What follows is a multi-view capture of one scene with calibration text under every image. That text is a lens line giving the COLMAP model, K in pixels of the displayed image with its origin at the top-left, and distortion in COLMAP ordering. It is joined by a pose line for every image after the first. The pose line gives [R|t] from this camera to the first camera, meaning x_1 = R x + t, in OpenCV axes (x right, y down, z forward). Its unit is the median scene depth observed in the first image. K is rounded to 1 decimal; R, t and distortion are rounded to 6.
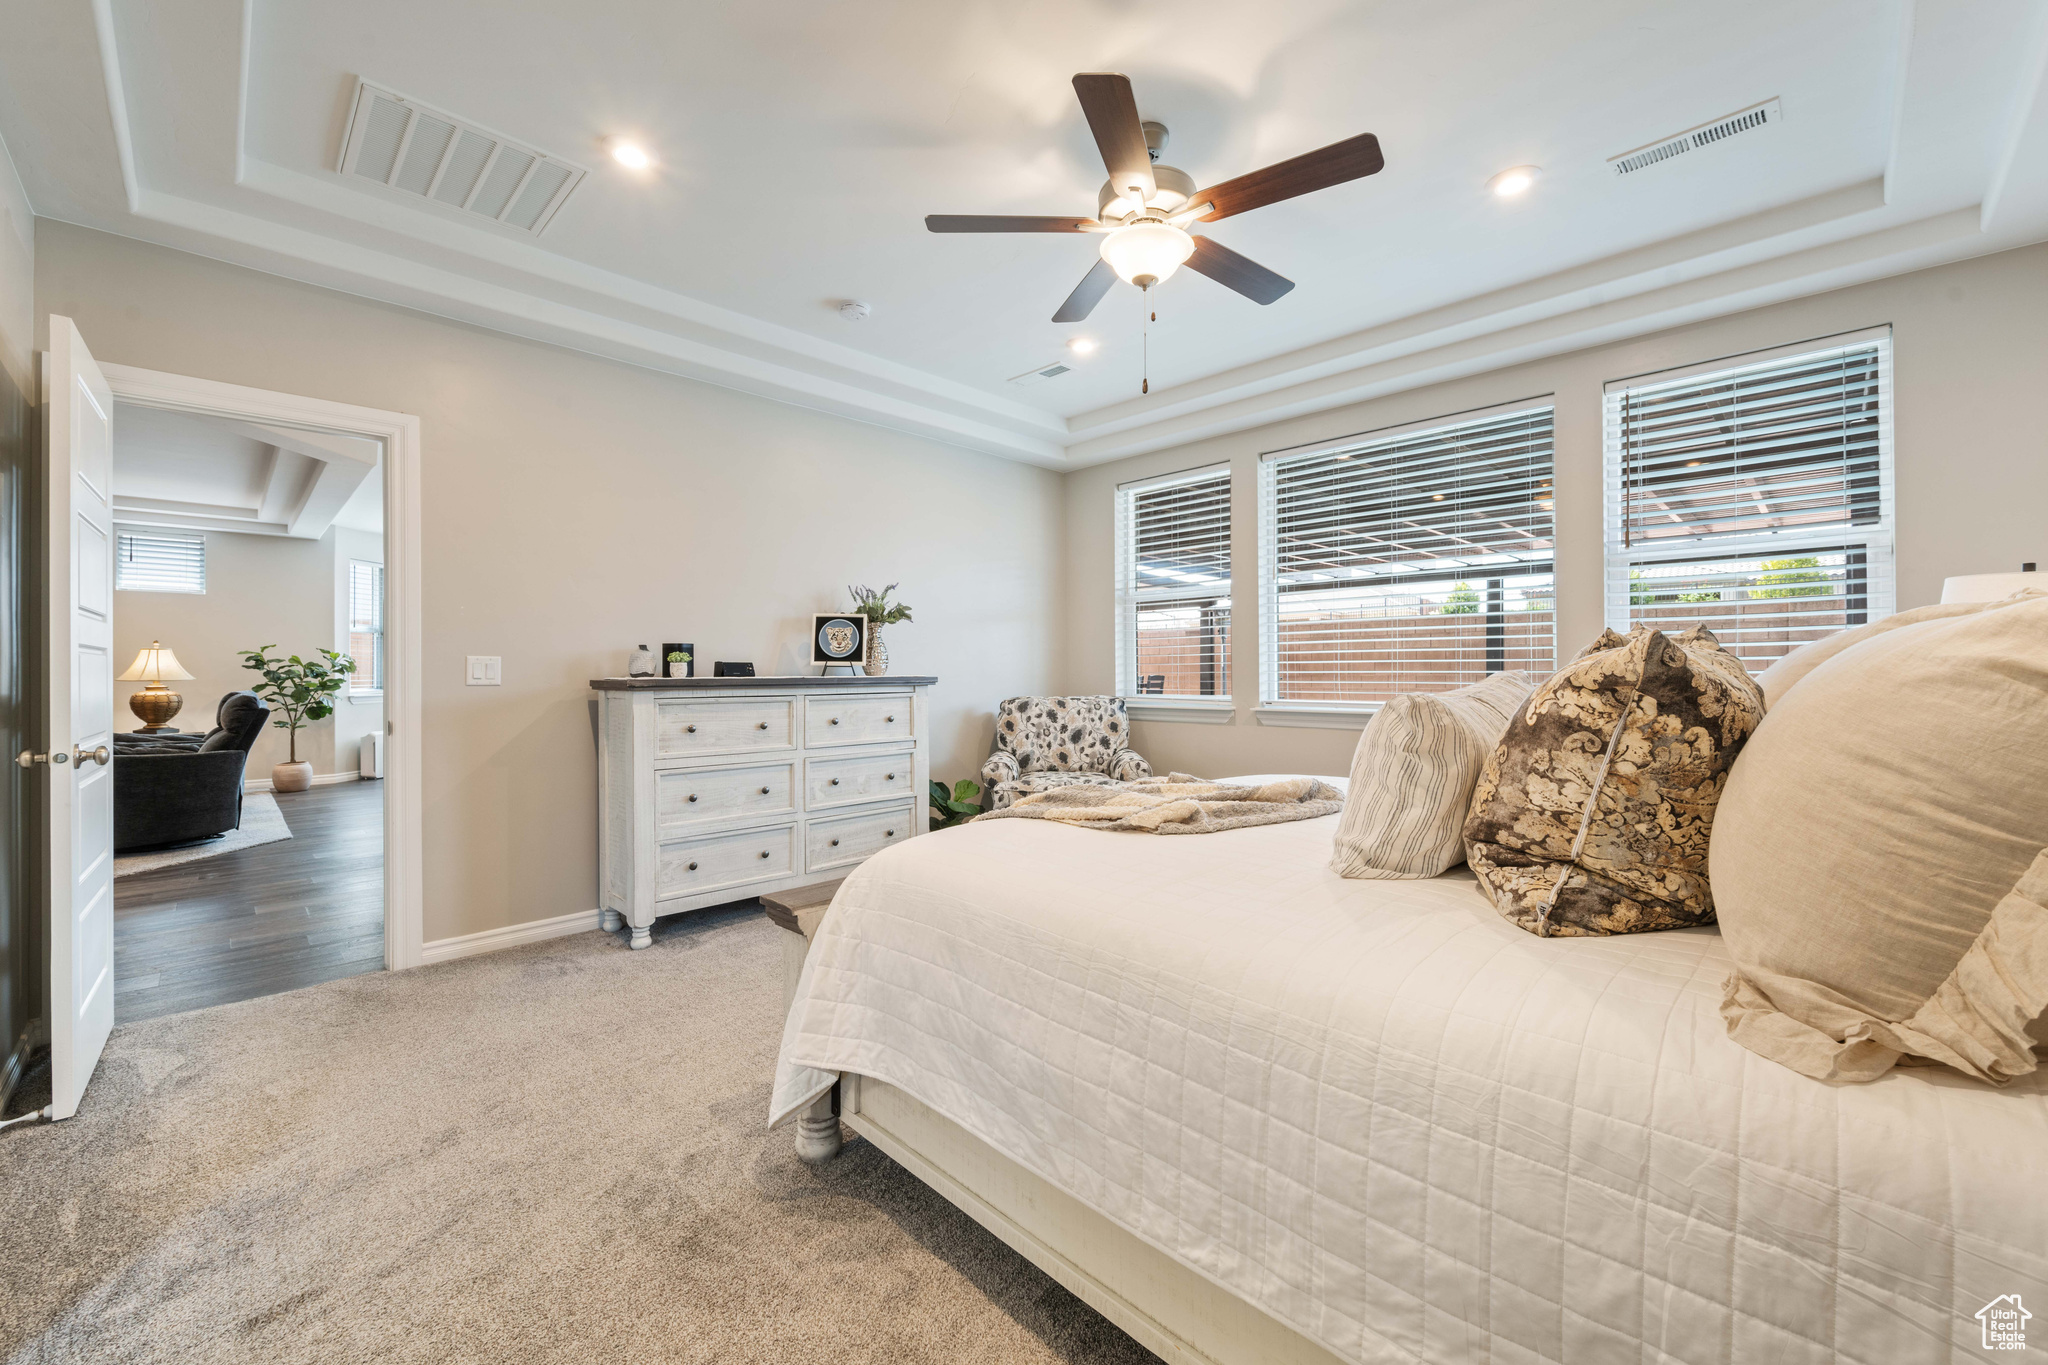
lens RADIAL K [[822.8, 0, 1041.3], [0, 822.8, 671.2], [0, 0, 1]] dist [-0.000571, -0.000045]
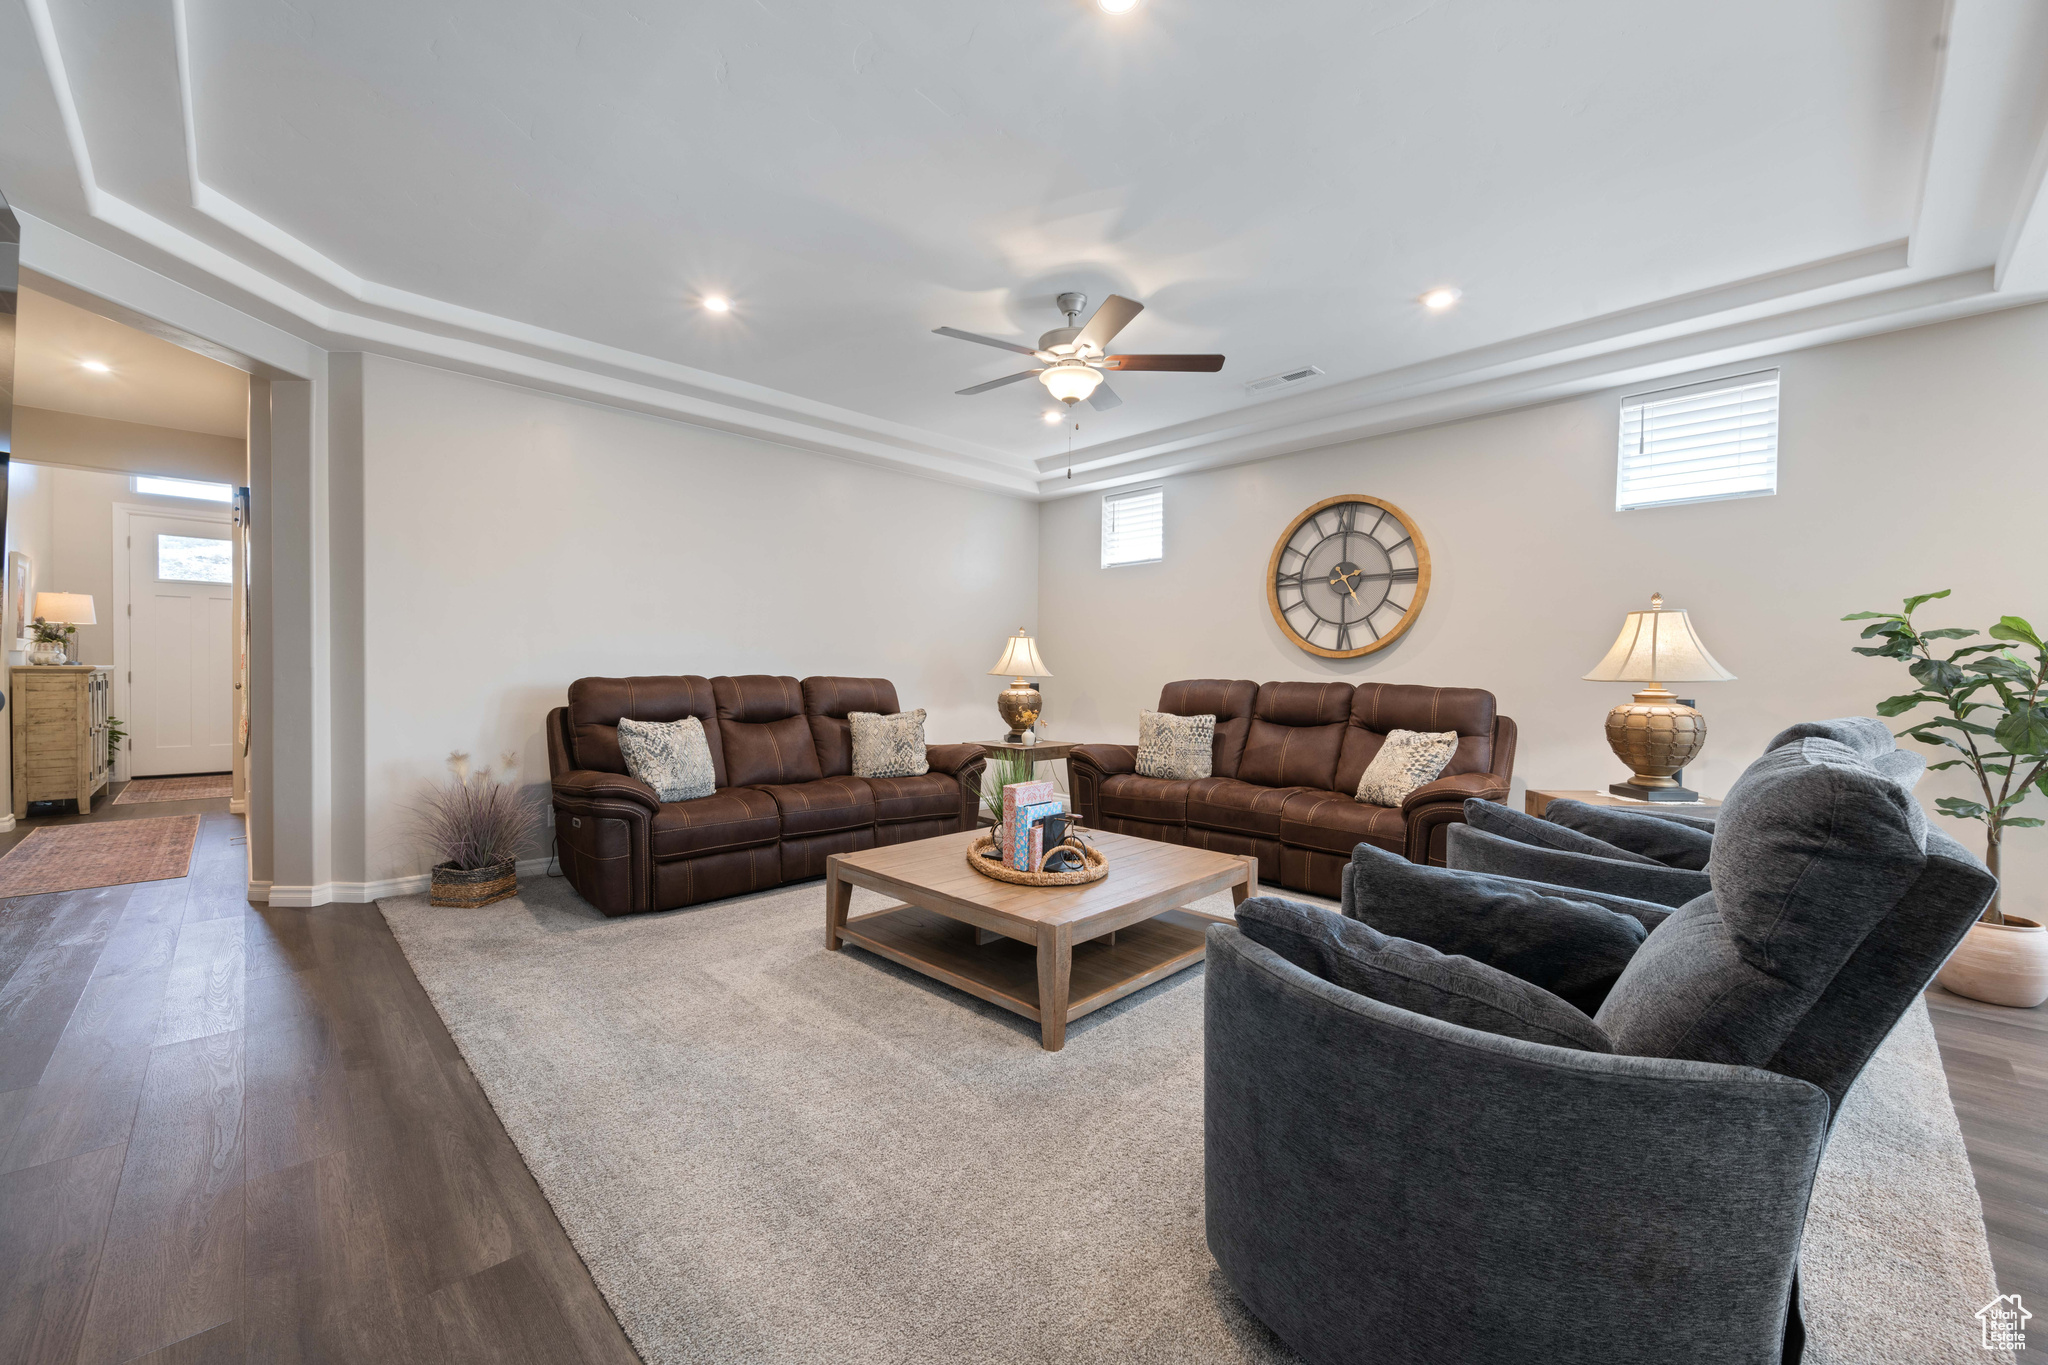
lens RADIAL K [[809.7, 0, 1024.0], [0, 809.7, 682.5], [0, 0, 1]] dist [0.010753, -0.000048]
pose [[-0.000774, 0.021215, -0.999775, -0.565916], [-0.006781, 0.999752, 0.021220, 0.004203], [0.999977, 0.006796, -0.000629, 0.589803]]
